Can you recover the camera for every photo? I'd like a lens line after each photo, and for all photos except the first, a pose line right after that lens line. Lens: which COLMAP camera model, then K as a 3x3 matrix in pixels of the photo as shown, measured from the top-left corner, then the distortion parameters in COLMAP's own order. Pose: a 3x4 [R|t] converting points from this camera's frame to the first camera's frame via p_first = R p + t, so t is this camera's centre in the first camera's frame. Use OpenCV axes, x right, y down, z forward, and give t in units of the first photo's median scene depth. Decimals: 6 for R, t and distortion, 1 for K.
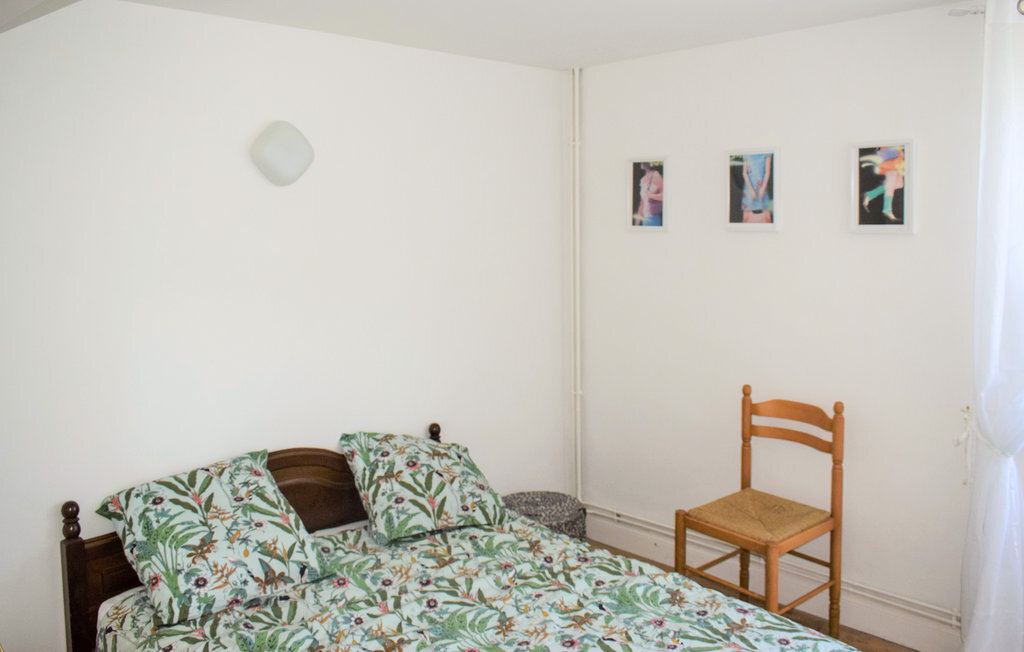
lens RADIAL K [[871.6, 0, 511.3], [0, 871.6, 294.0], [0, 0, 1]] dist [-0.033473, 0.007659]
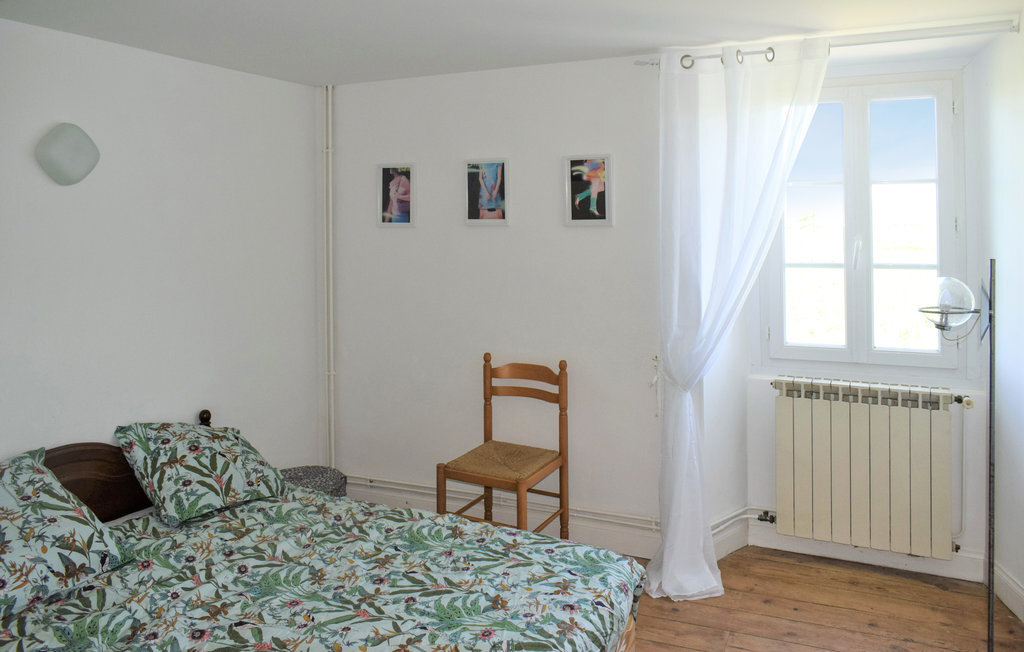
lens RADIAL K [[814.9, 0, 509.6], [0, 814.9, 225.6], [0, 0, 1]] dist [-0.013140, 0.001168]
pose [[0.930384, -0.008363, 0.366491, -0.132216], [0.036615, 0.996860, -0.070204, 0.010462], [-0.364753, 0.078736, 0.927769, -0.085647]]
